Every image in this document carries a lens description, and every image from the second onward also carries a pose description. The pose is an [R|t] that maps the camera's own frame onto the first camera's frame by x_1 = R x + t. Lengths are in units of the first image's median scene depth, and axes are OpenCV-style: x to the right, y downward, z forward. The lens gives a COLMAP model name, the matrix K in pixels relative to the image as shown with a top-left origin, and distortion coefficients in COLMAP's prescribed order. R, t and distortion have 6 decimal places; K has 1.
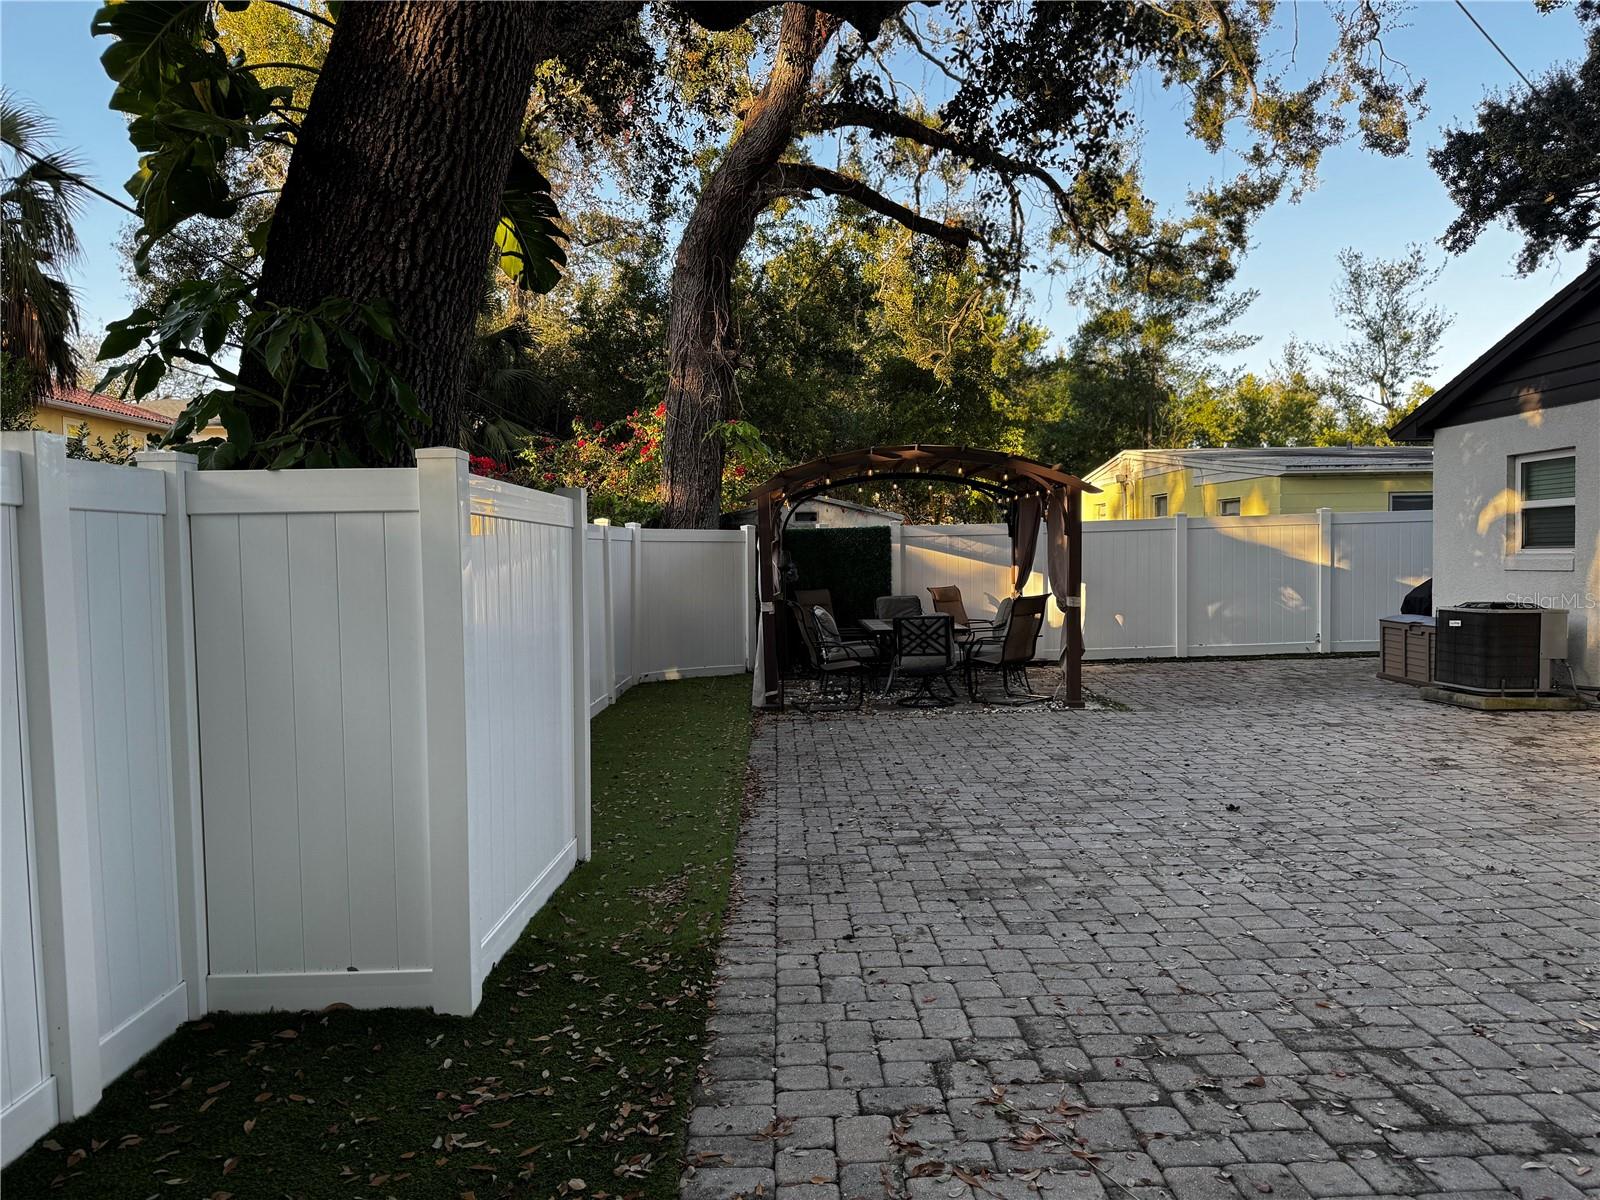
lens RADIAL K [[1115.1, 0, 805.6], [0, 1115.1, 609.4], [0, 0, 1]] dist [0.068934, -0.087648]
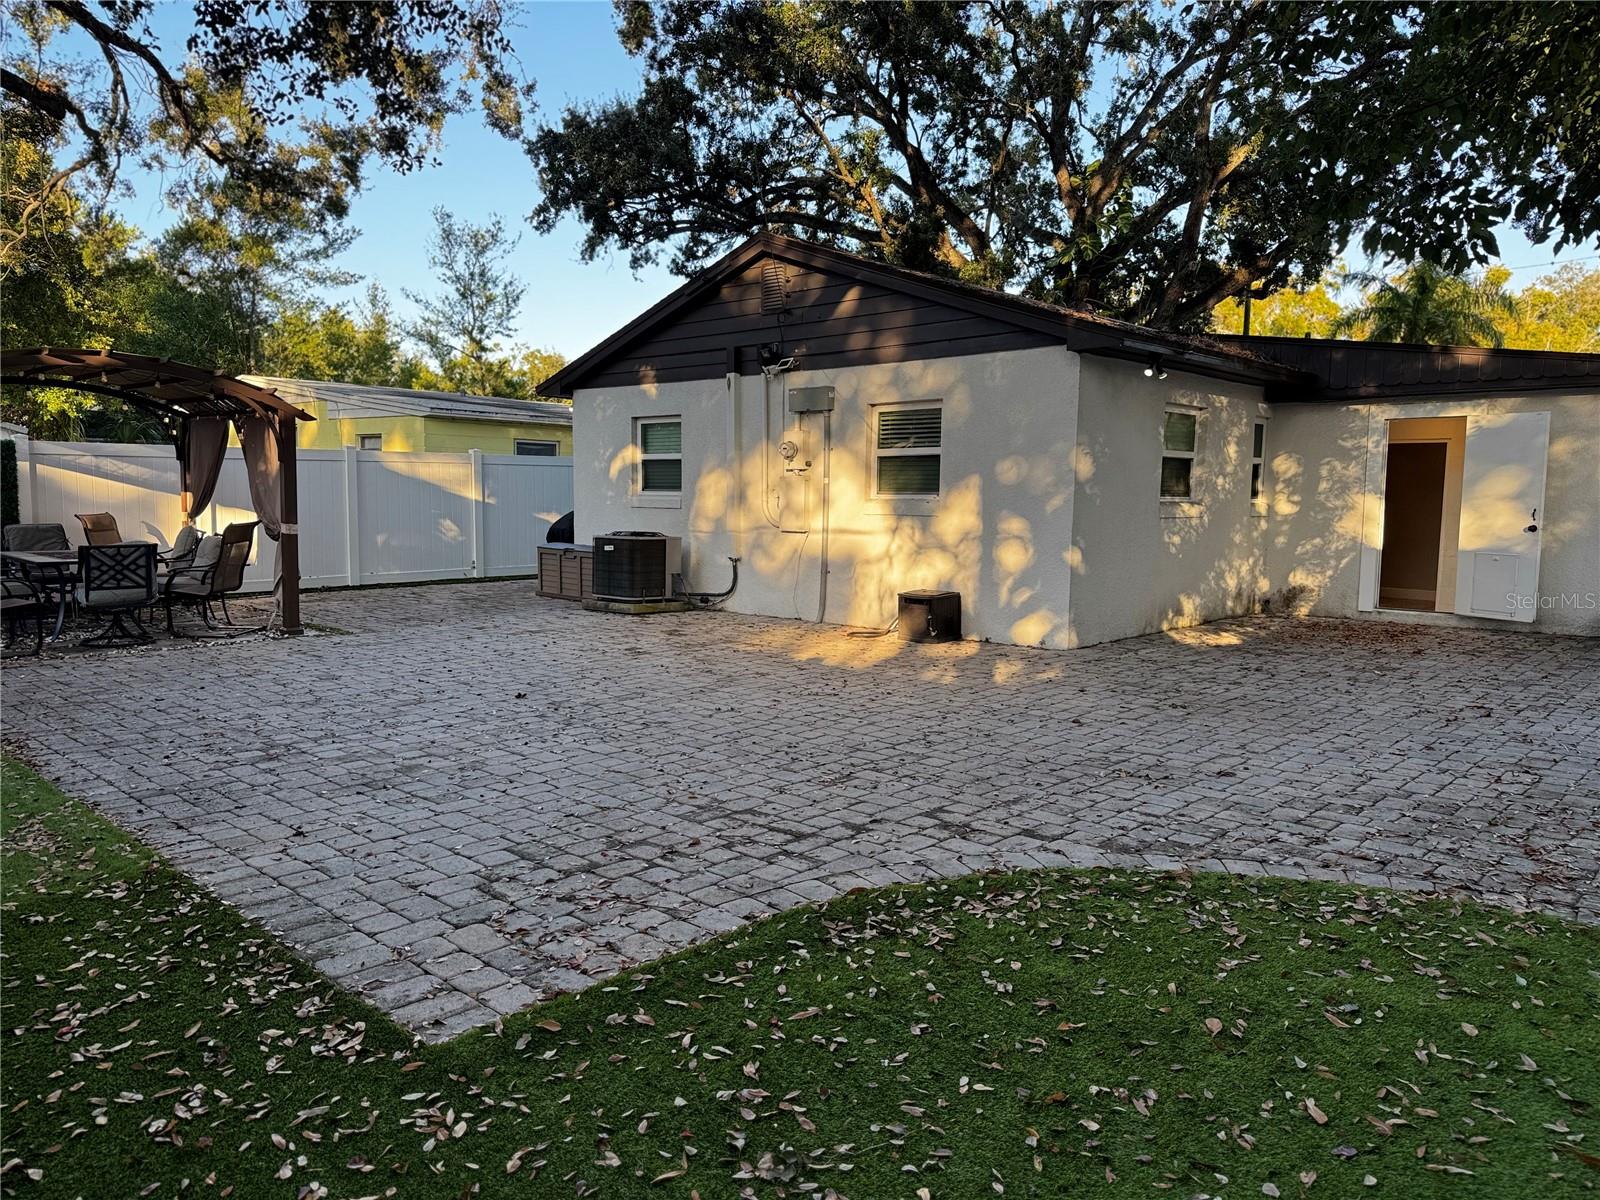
lens RADIAL K [[1115.1, 0, 805.6], [0, 1115.1, 609.4], [0, 0, 1]] dist [0.068934, -0.087648]
pose [[0.701284, -0.047538, 0.711295, -0.145671], [0.007905, 0.998231, 0.058922, 0.008184], [-0.712838, -0.035699, 0.700420, -0.032666]]
